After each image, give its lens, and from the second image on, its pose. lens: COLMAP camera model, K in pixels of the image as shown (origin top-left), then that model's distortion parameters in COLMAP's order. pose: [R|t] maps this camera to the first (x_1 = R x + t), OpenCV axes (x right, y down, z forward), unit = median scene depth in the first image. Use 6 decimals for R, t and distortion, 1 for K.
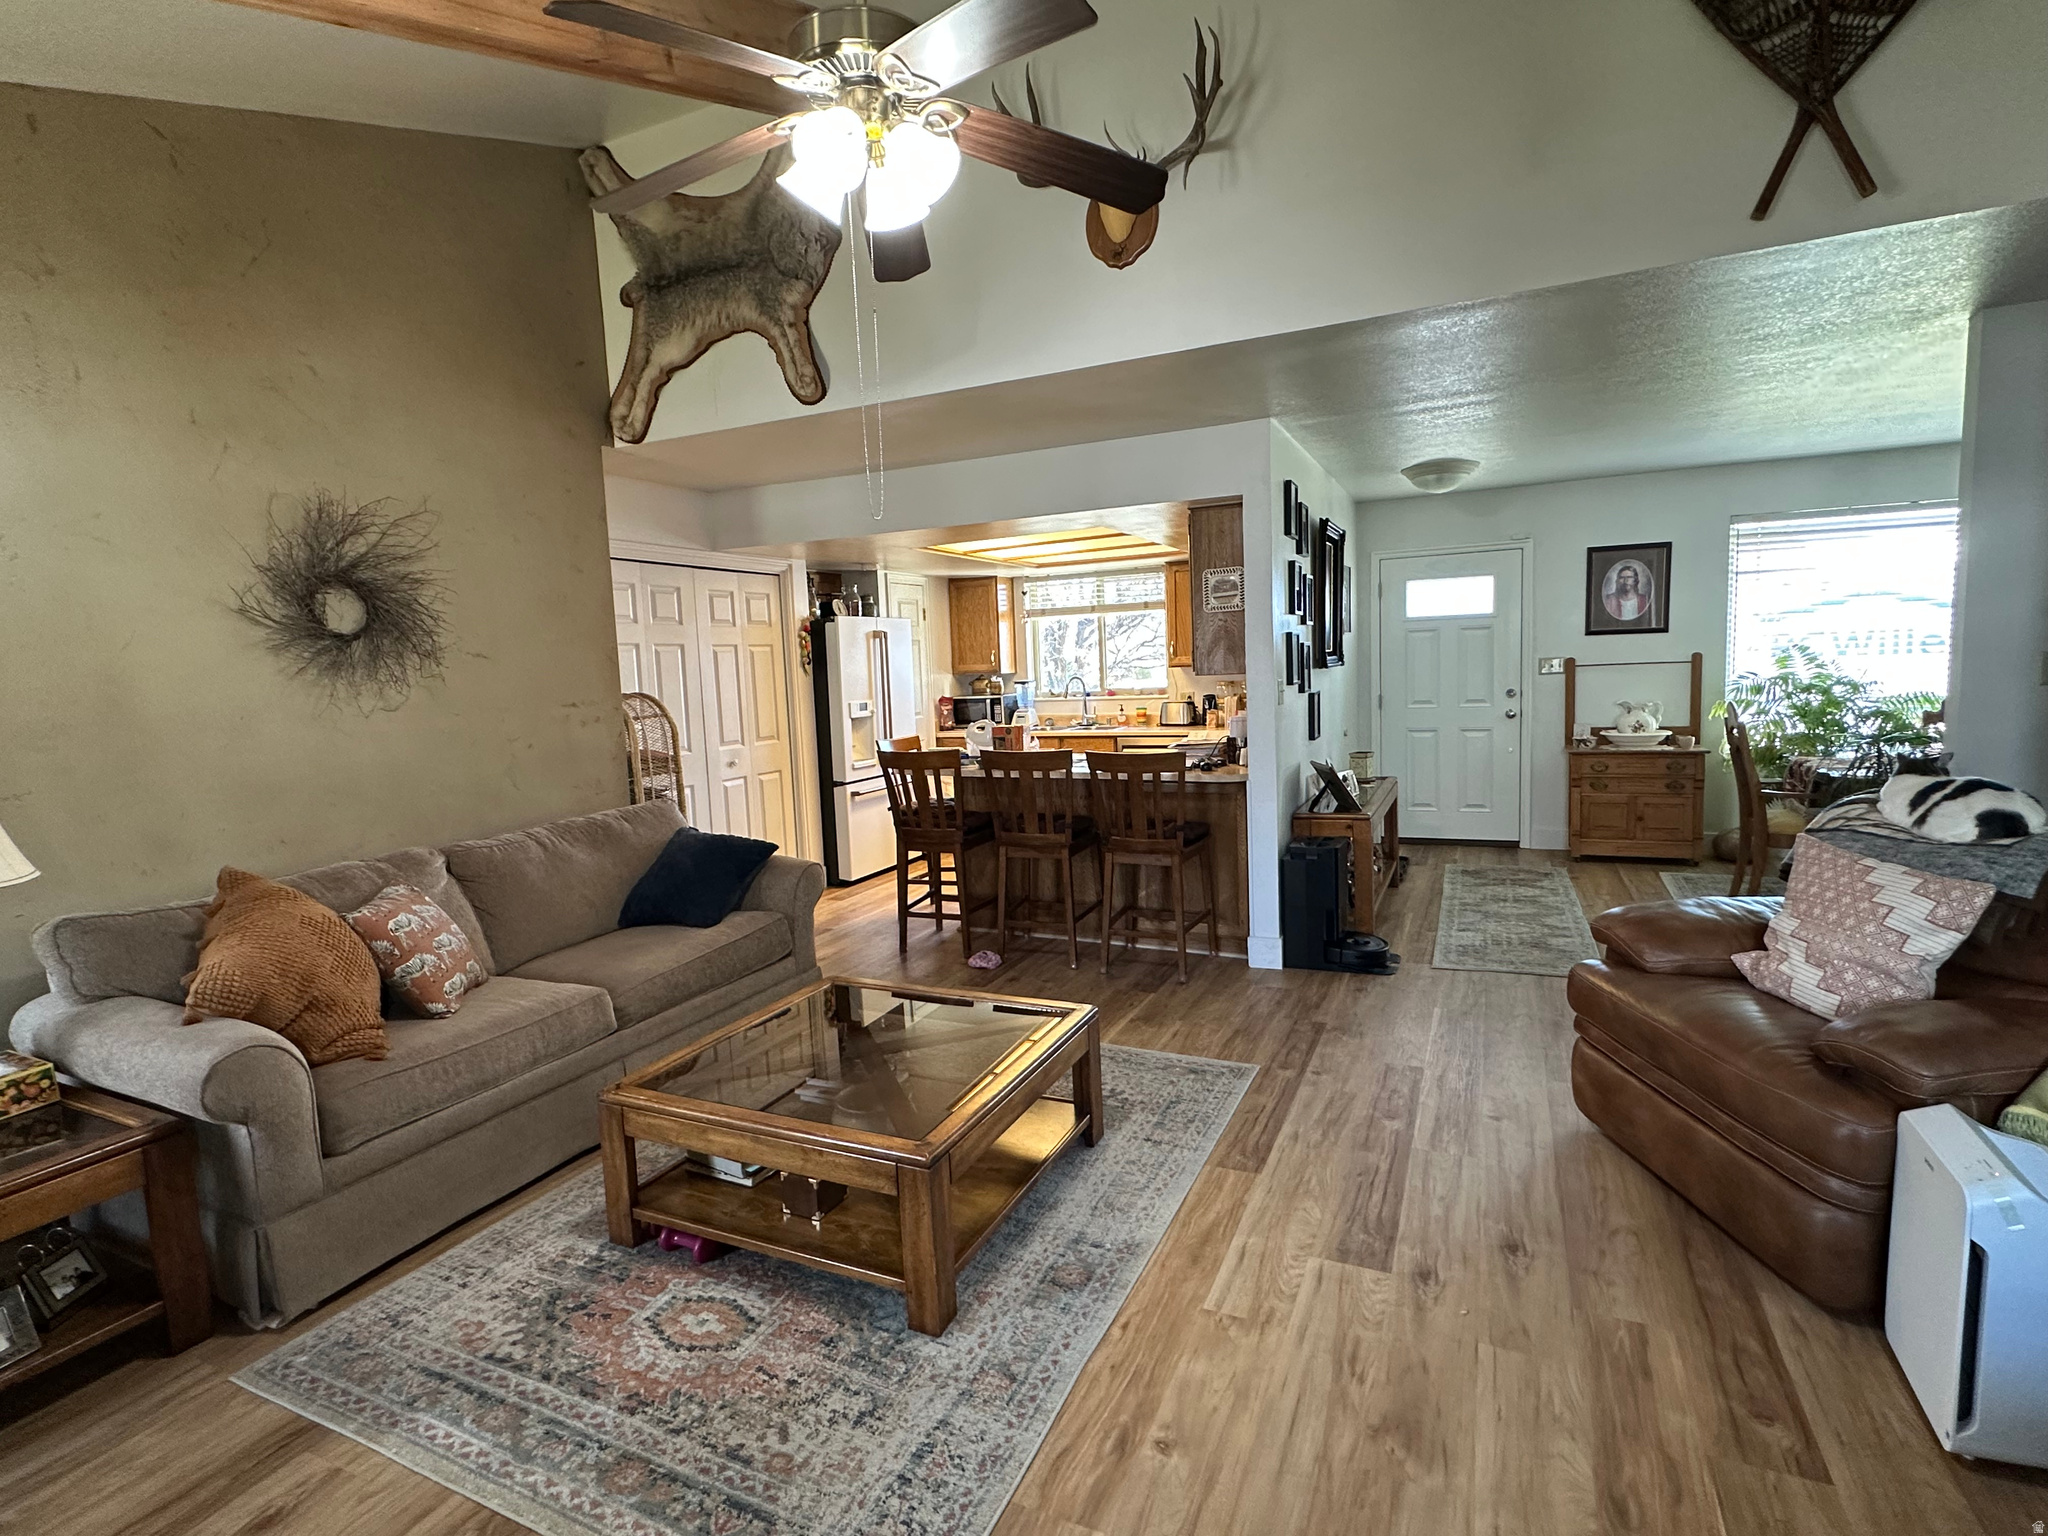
lens RADIAL K [[988.0, 0, 1022.8], [0, 988.0, 767.6], [0, 0, 1]] dist [-0.000922, -0.000001]
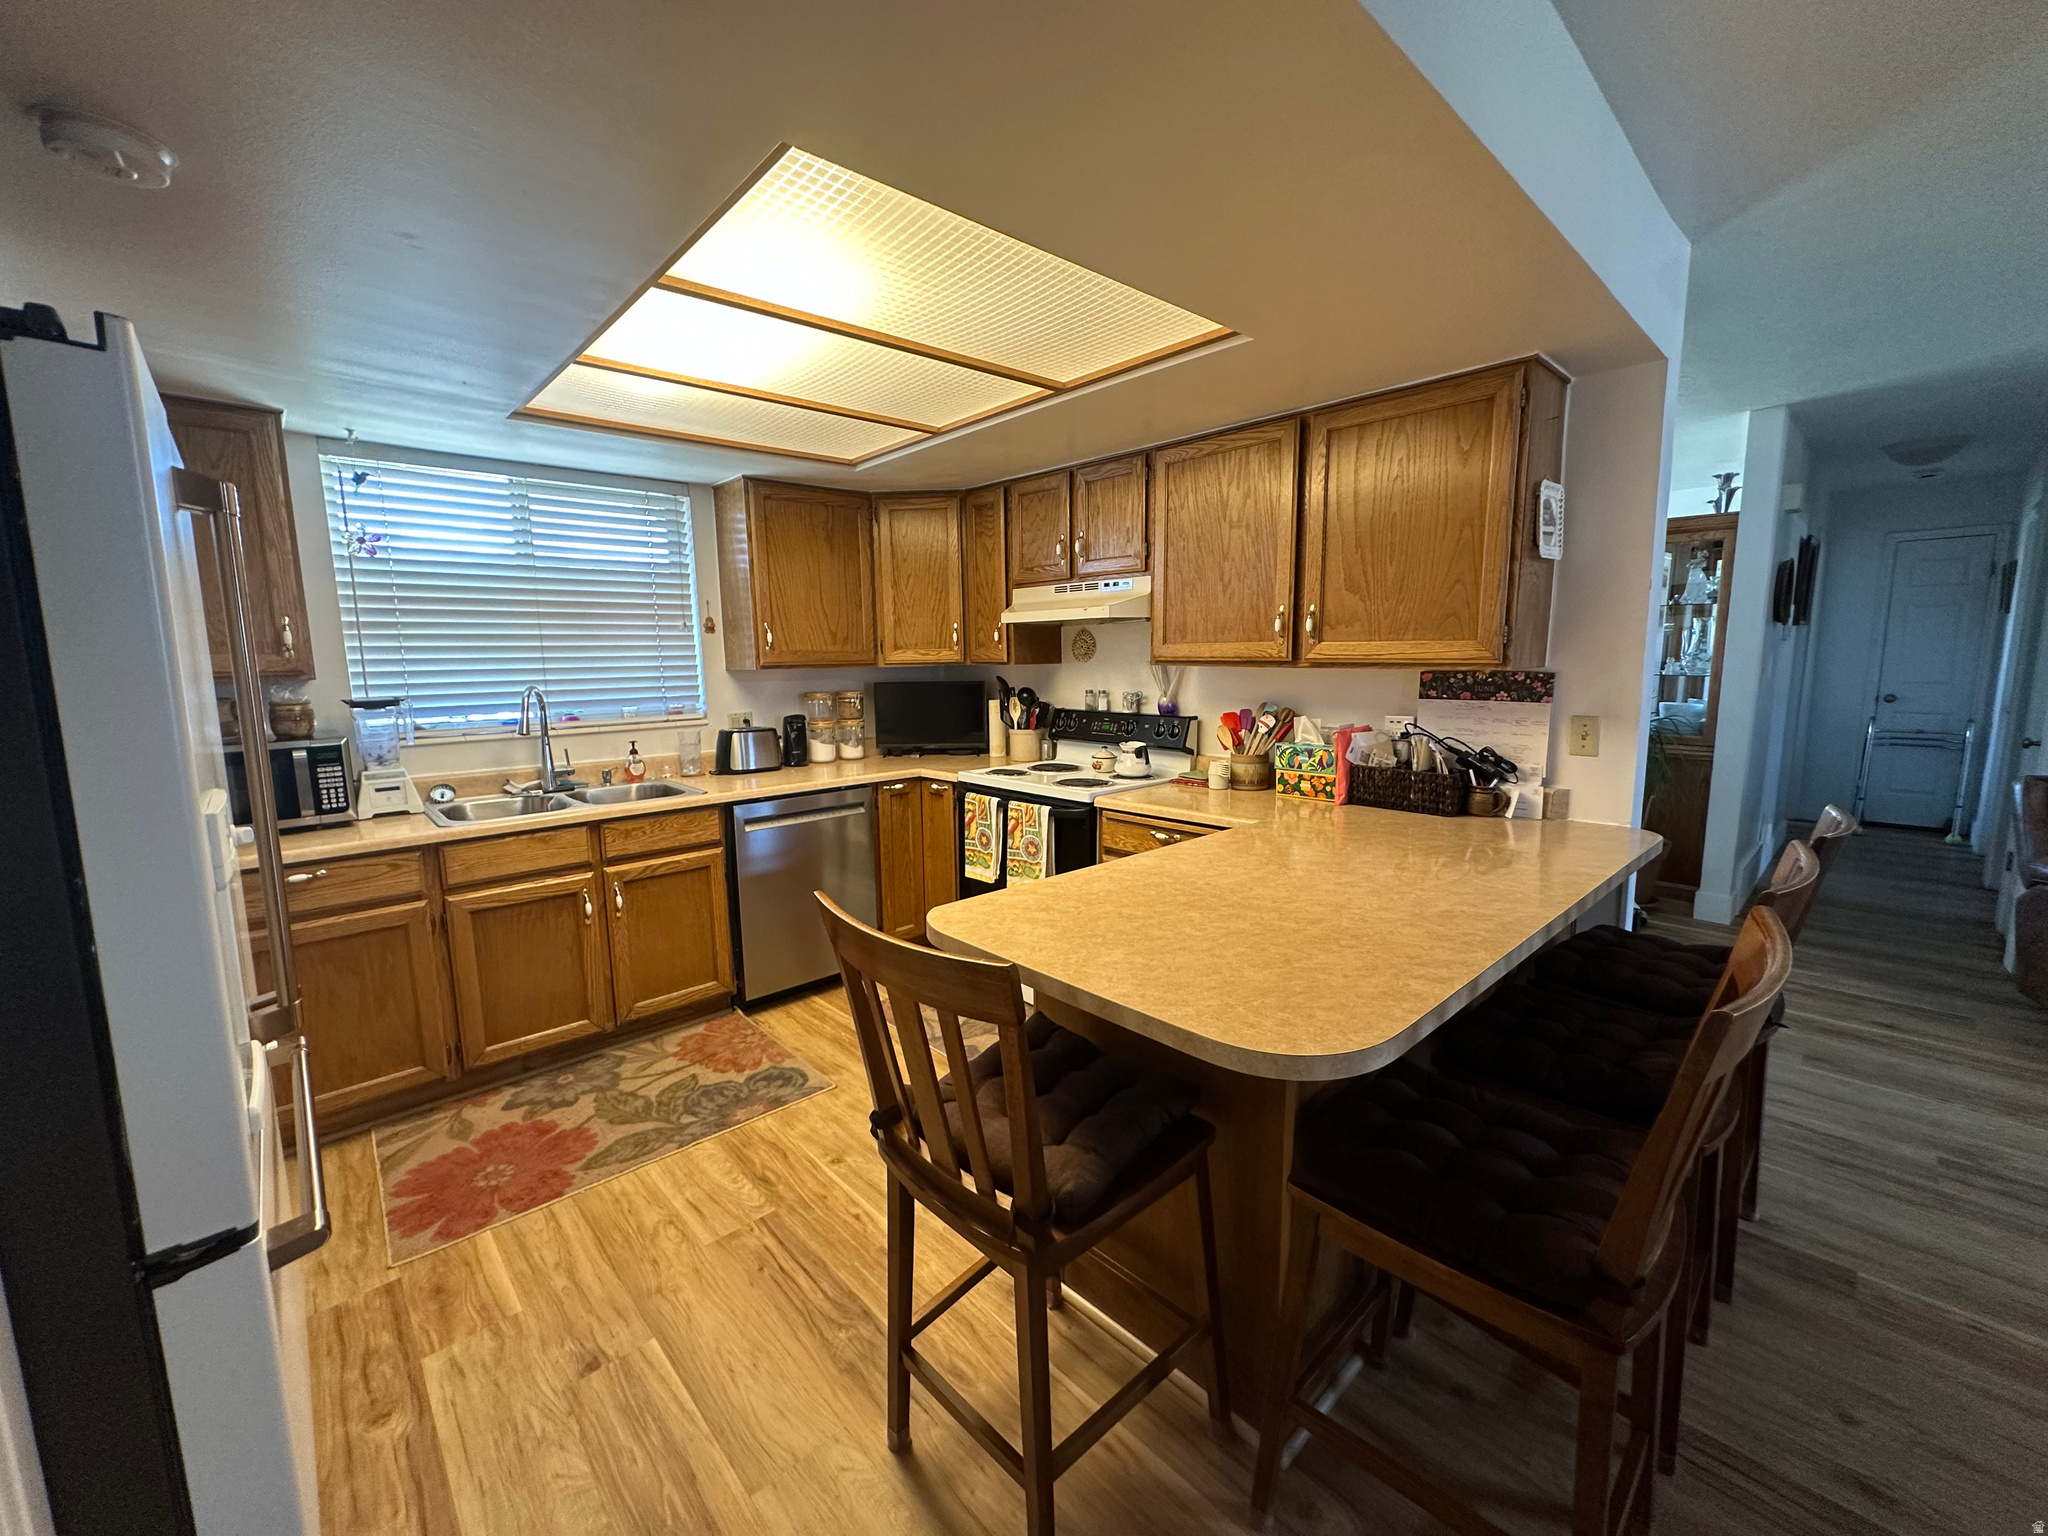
lens RADIAL K [[812.8, 0, 1032.3], [0, 812.8, 767.6], [0, 0, 1]] dist [-0.001327, 0.001105]
pose [[0.358617, -0.095241, 0.928613, -0.281862], [0.100741, 0.992920, 0.062932, -0.077157], [-0.928033, 0.070981, 0.365673, 0.875532]]
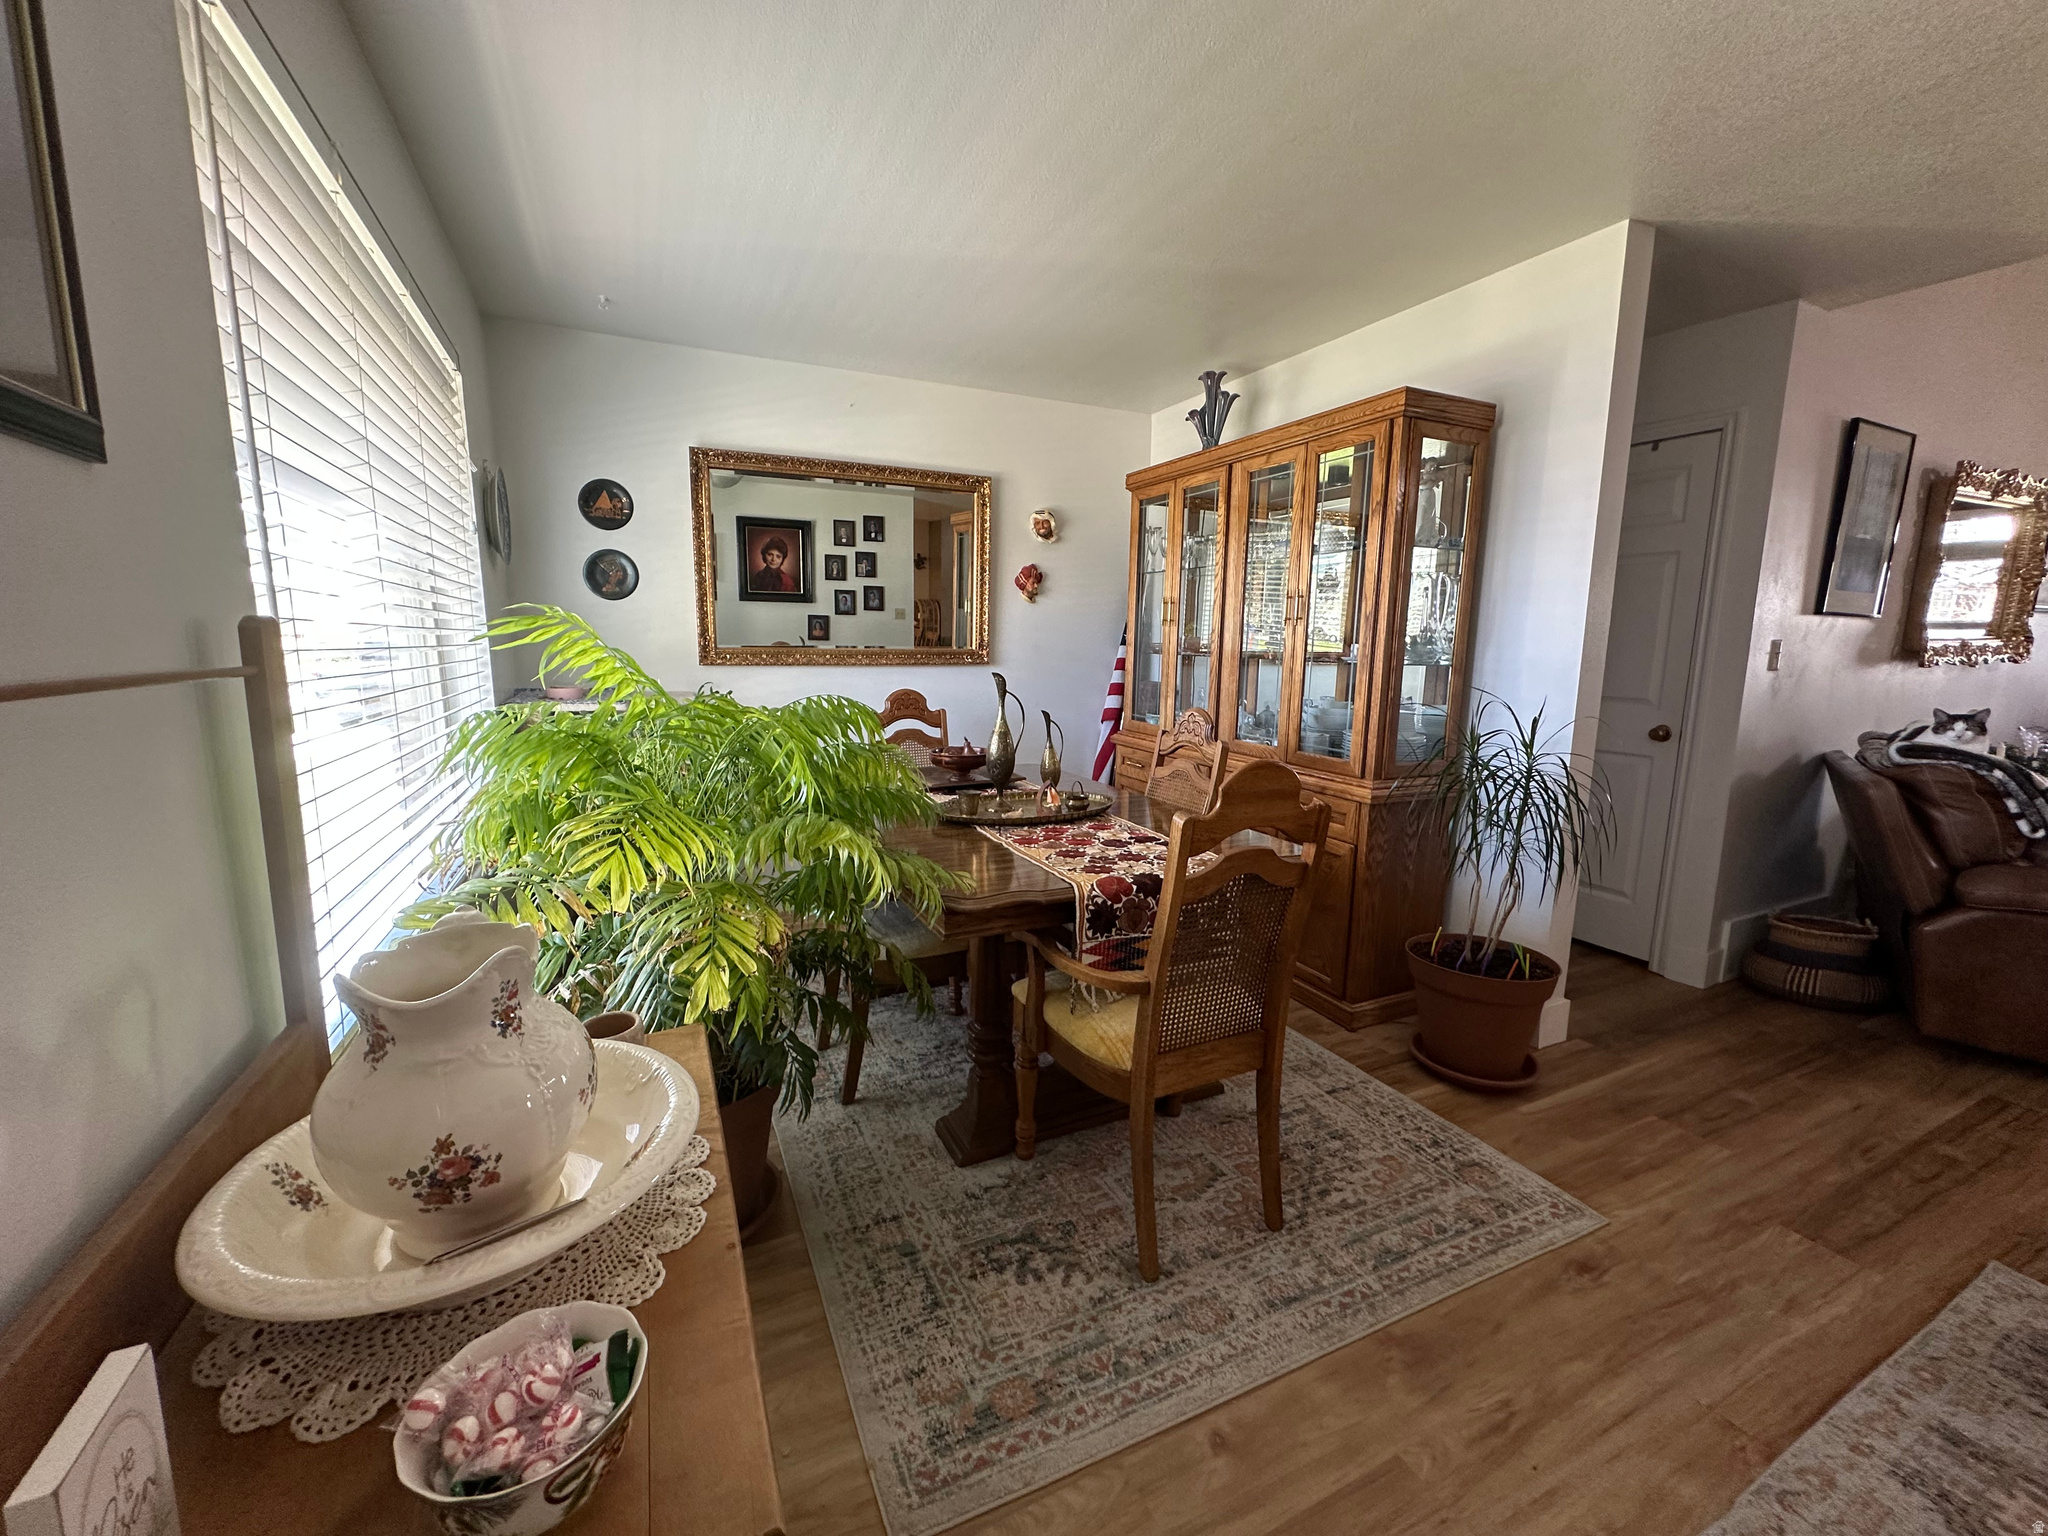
lens RADIAL K [[812.8, 0, 1028.4], [0, 812.8, 765.2], [0, 0, 1]] dist [-0.001327, 0.001105]
pose [[-0.783314, -0.059513, 0.618771, 0.509201], [0.088707, 0.974518, 0.206025, -0.112626], [-0.615264, 0.216272, -0.758074, 1.080855]]
